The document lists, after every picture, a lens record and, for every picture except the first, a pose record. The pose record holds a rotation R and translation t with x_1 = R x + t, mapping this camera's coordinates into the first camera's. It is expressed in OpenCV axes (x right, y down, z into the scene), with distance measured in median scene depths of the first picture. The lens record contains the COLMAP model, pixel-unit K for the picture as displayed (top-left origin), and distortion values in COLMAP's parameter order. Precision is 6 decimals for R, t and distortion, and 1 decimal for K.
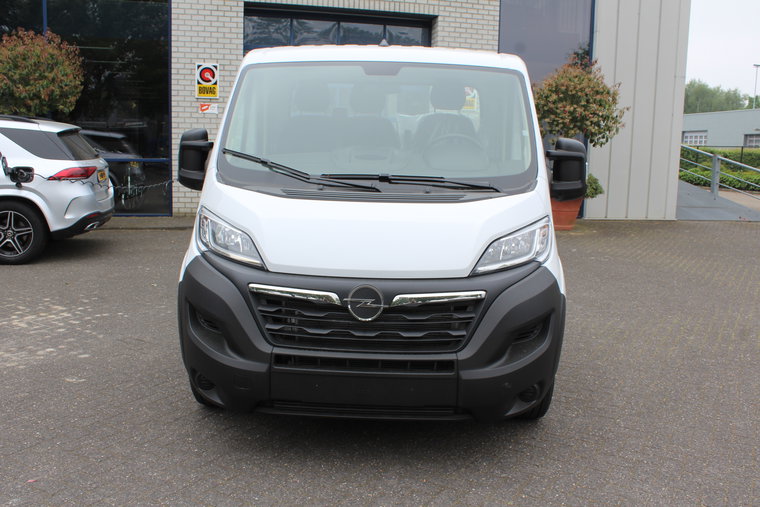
lens RADIAL K [[693.8, 0, 380.1], [0, 693.8, 269.4], [0, 0, 1]] dist [-0.156914, 0.151265]
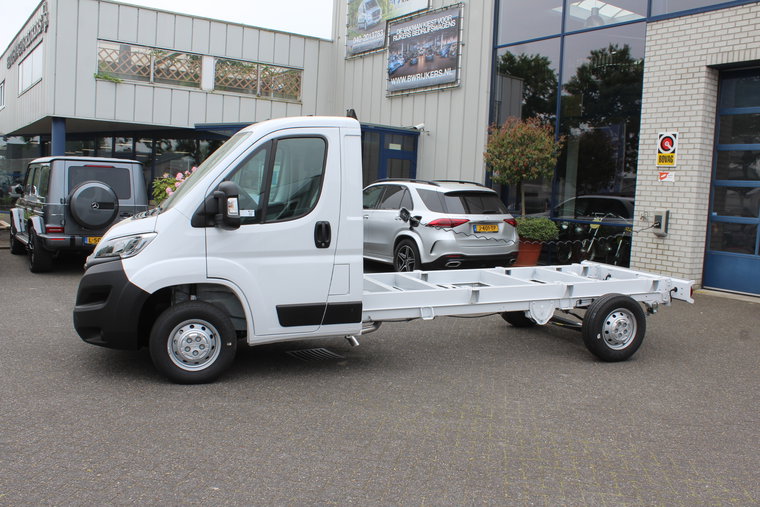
lens RADIAL K [[693.8, 0, 380.1], [0, 693.8, 269.4], [0, 0, 1]] dist [-0.156914, 0.151265]
pose [[0.362350, 0.092817, -0.927409, 0.797502], [-0.200282, 0.979539, 0.019782, -0.056047], [0.910269, 0.178576, 0.373525, 0.402317]]
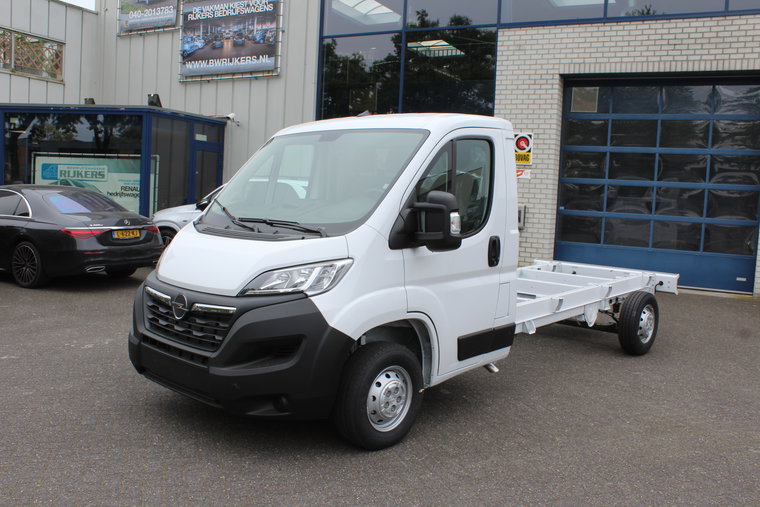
lens RADIAL K [[693.8, 0, 380.1], [0, 693.8, 269.4], [0, 0, 1]] dist [-0.156914, 0.151265]
pose [[0.752681, 0.075839, -0.654002, 0.451695], [-0.140556, 0.988953, -0.047084, -0.006246], [0.643207, 0.127363, 0.755026, 0.081549]]
